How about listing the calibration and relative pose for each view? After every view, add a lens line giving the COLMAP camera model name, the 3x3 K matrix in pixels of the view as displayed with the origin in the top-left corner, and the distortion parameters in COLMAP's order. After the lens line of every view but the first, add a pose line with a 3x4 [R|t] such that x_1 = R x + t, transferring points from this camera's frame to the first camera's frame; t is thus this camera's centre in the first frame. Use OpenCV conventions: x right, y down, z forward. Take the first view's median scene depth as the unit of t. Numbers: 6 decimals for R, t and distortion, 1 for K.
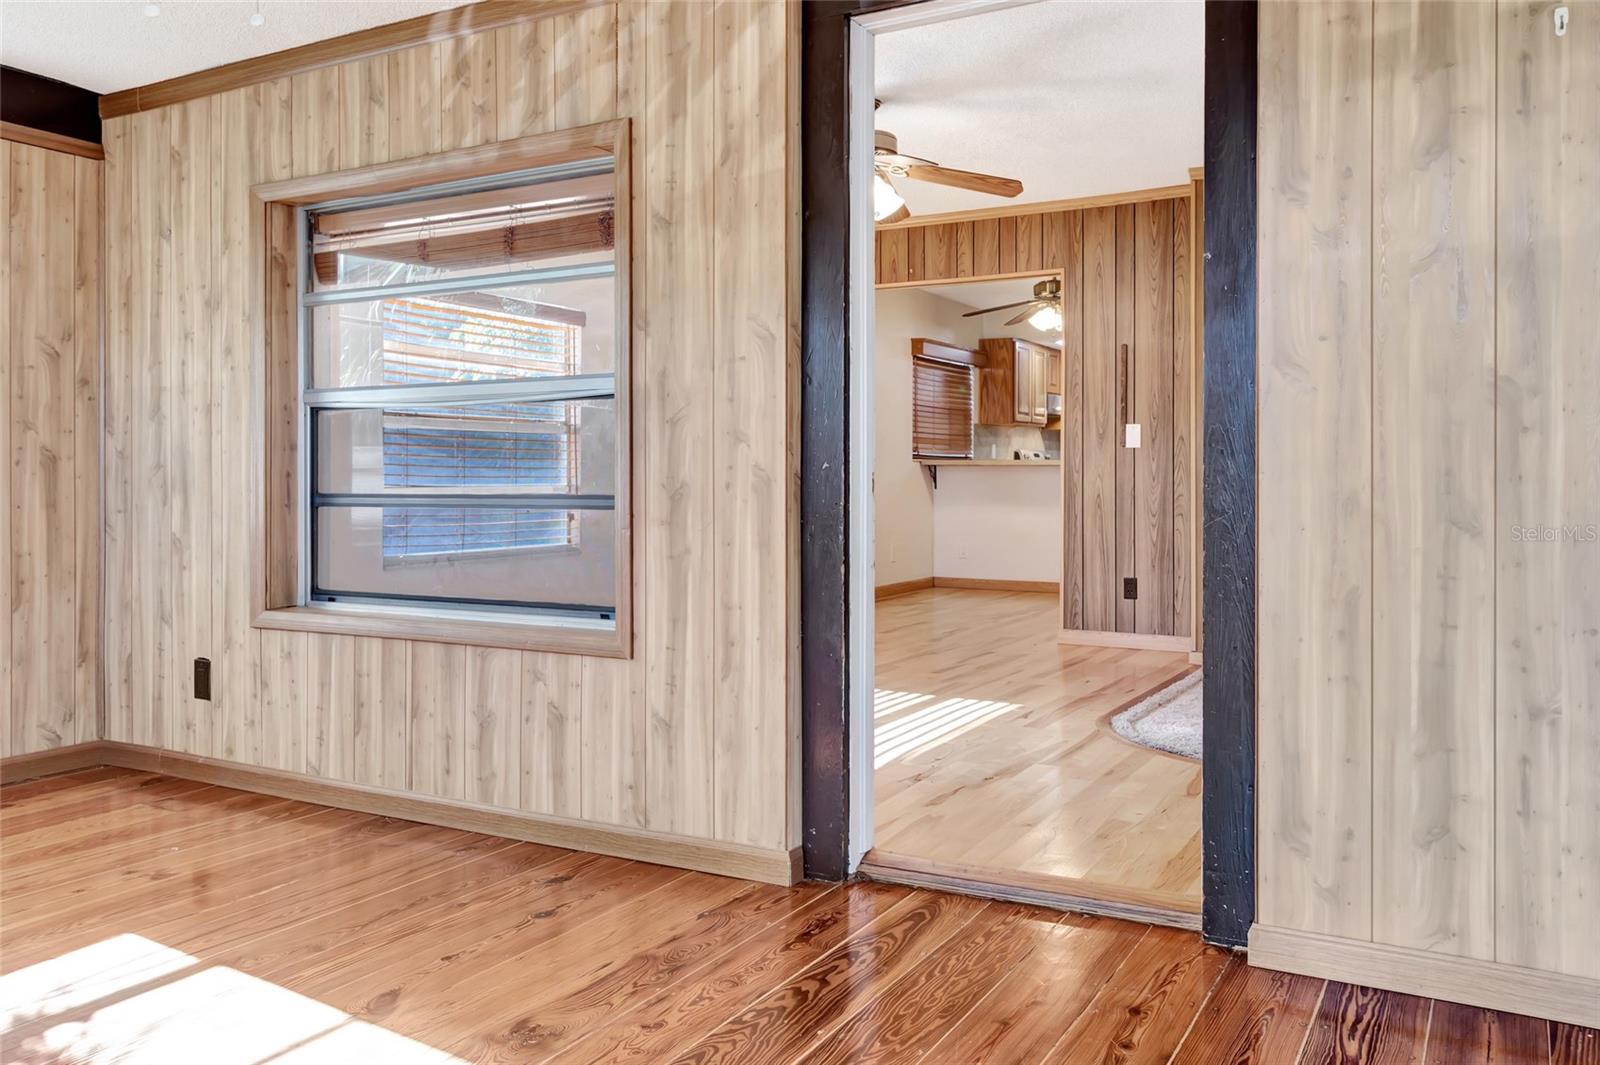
lens RADIAL K [[1267.3, 0, 801.2], [0, 1267.3, 475.4], [0, 0, 1]] dist [0.011432, -0.018627]
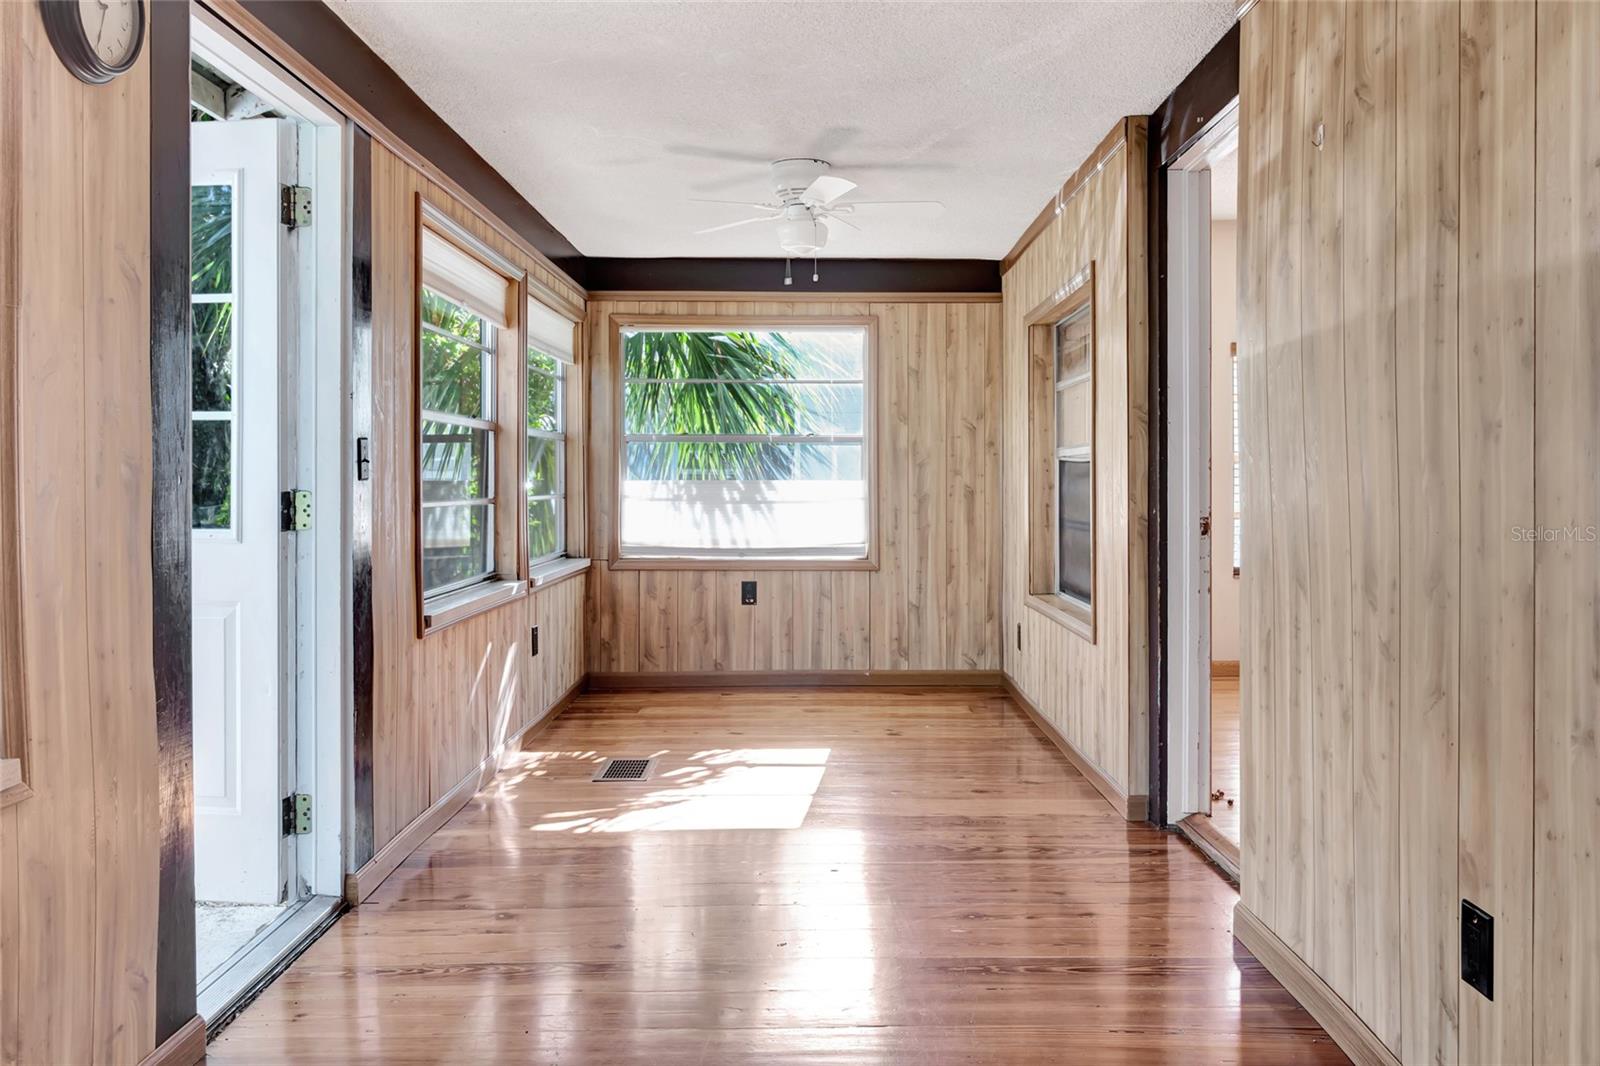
lens RADIAL K [[1267.3, 0, 794.9], [0, 1267.3, 486.1], [0, 0, 1]] dist [0.011432, -0.018627]
pose [[0.471984, 0.004698, -0.881594, 0.740665], [0.001749, 0.999979, 0.006265, -0.031900], [0.881605, -0.004499, 0.471966, 0.032282]]
